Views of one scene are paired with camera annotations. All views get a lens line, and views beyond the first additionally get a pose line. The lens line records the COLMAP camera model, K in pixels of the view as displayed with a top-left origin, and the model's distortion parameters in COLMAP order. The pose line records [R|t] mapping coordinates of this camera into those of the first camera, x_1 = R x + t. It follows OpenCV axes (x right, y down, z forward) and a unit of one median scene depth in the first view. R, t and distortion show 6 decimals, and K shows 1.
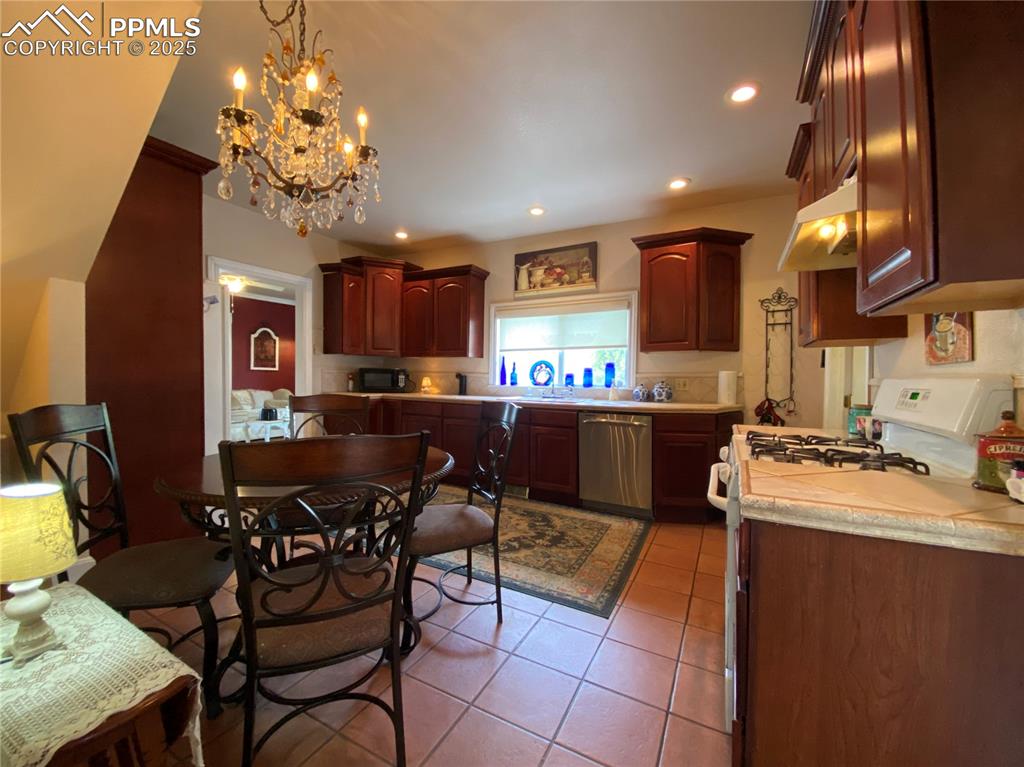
lens RADIAL K [[411.1, 0, 512.0], [0, 411.1, 383.5], [0, 0, 1]] dist [0.038848, -0.031274]
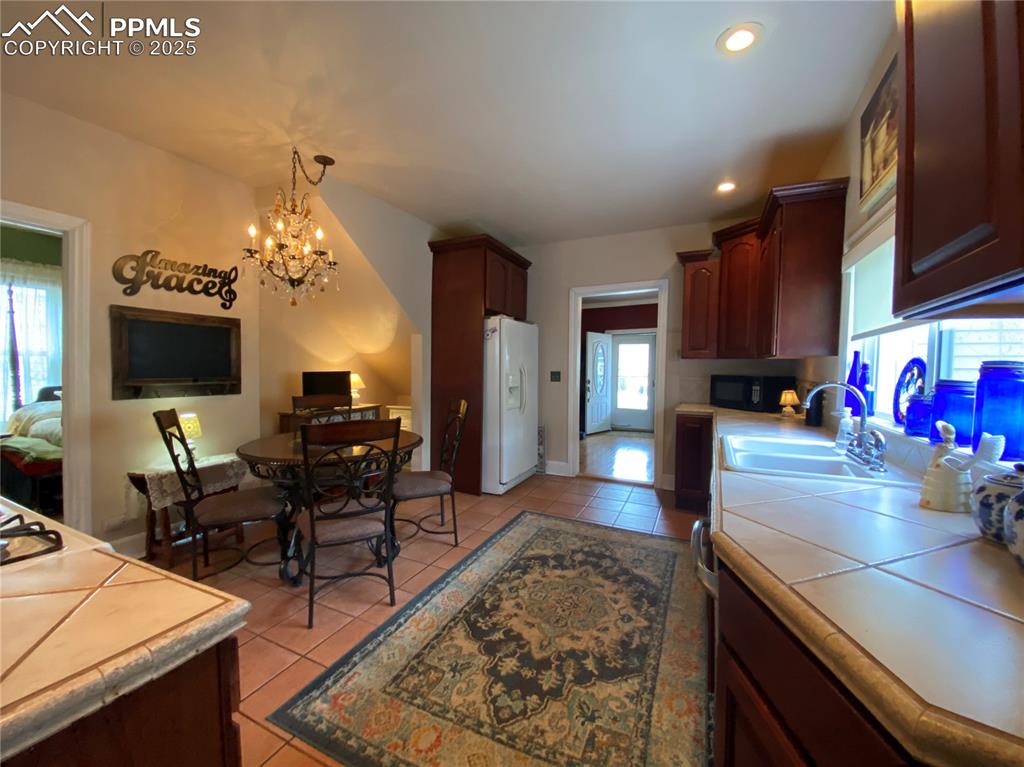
lens RADIAL K [[413.7, 0, 506.6], [0, 413.7, 384.8], [0, 0, 1]] dist [0.002185, -0.014092]
pose [[0.039023, 0.031286, -0.998748, 0.471835], [-0.027147, 0.999174, 0.030238, -0.036028], [0.998869, 0.025933, 0.039840, 0.674697]]
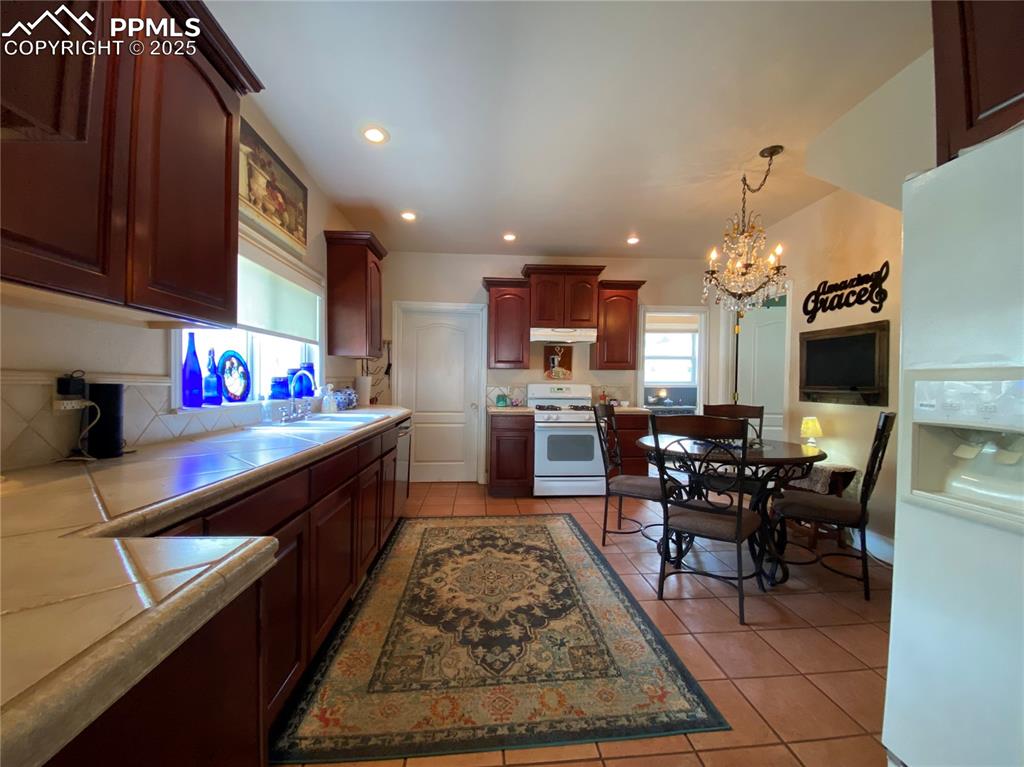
lens RADIAL K [[405.3, 0, 512.0], [0, 405.3, 383.5], [0, 0, 1]] dist [0.013803, -0.018270]
pose [[-0.541075, -0.023216, 0.840654, -0.564332], [-0.004637, 0.999686, 0.024624, -0.032945], [-0.840962, 0.009425, -0.541013, 1.075391]]
